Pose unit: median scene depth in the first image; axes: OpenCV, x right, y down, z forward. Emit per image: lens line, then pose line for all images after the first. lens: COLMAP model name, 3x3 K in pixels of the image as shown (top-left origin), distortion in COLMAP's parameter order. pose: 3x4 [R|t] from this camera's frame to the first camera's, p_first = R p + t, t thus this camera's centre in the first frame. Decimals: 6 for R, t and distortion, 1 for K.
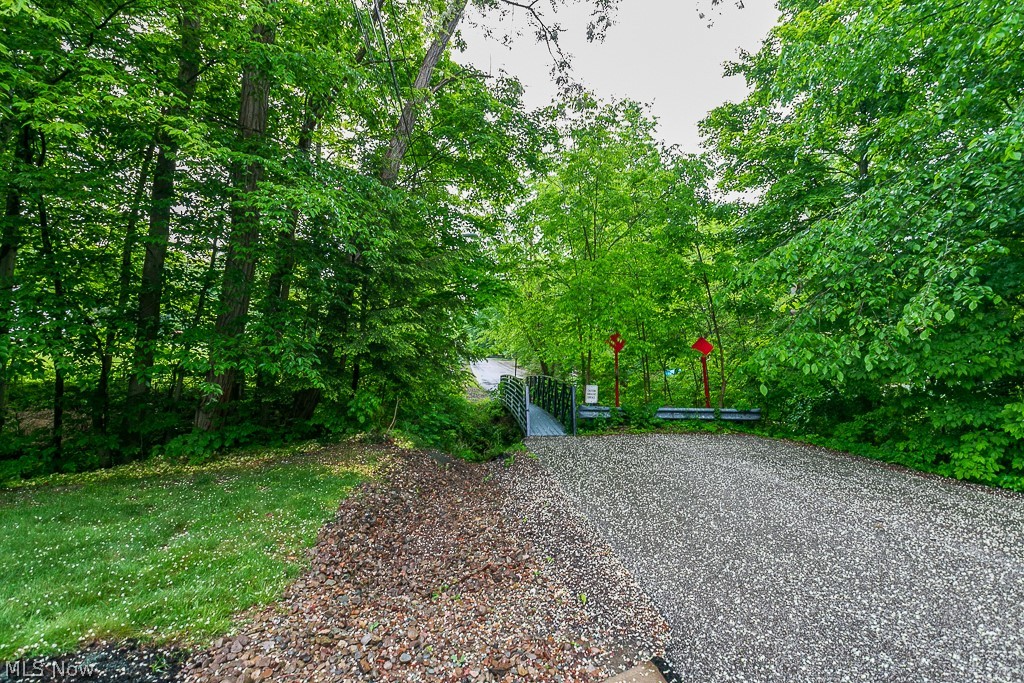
lens RADIAL K [[528.8, 0, 514.8], [0, 528.8, 344.2], [0, 0, 1]] dist [-0.015269, -0.001749]
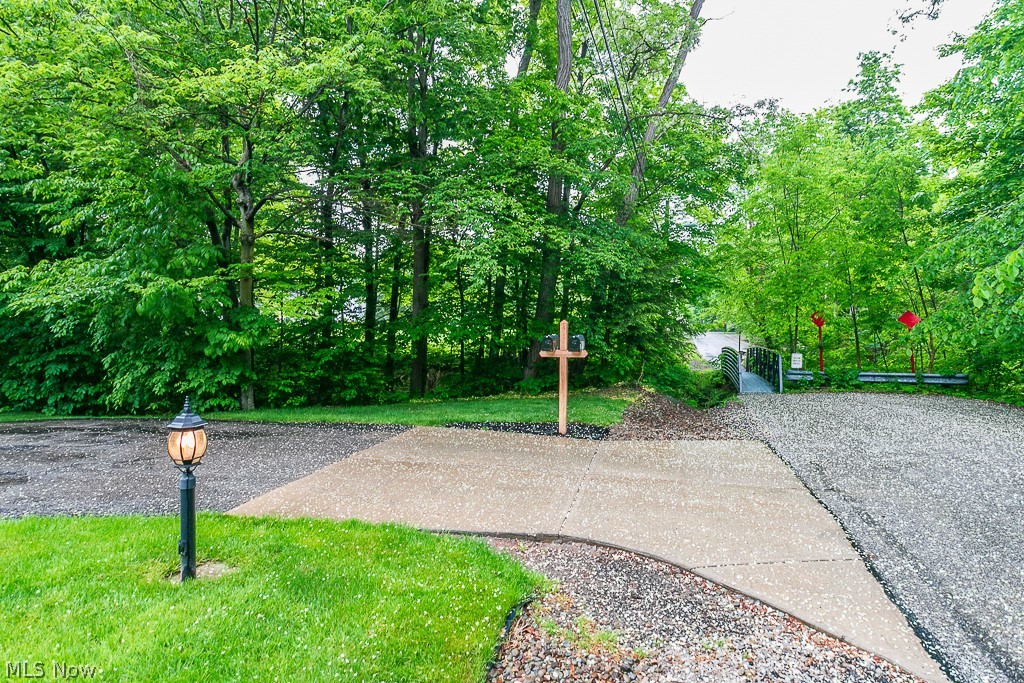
lens RADIAL K [[528.8, 0, 517.8], [0, 528.8, 333.5], [0, 0, 1]] dist [-0.015269, -0.001749]
pose [[0.918768, -0.018674, -0.394356, 0.034423], [0.029228, 0.999357, 0.020774, -0.012911], [0.393714, -0.030613, 0.918723, -0.377945]]
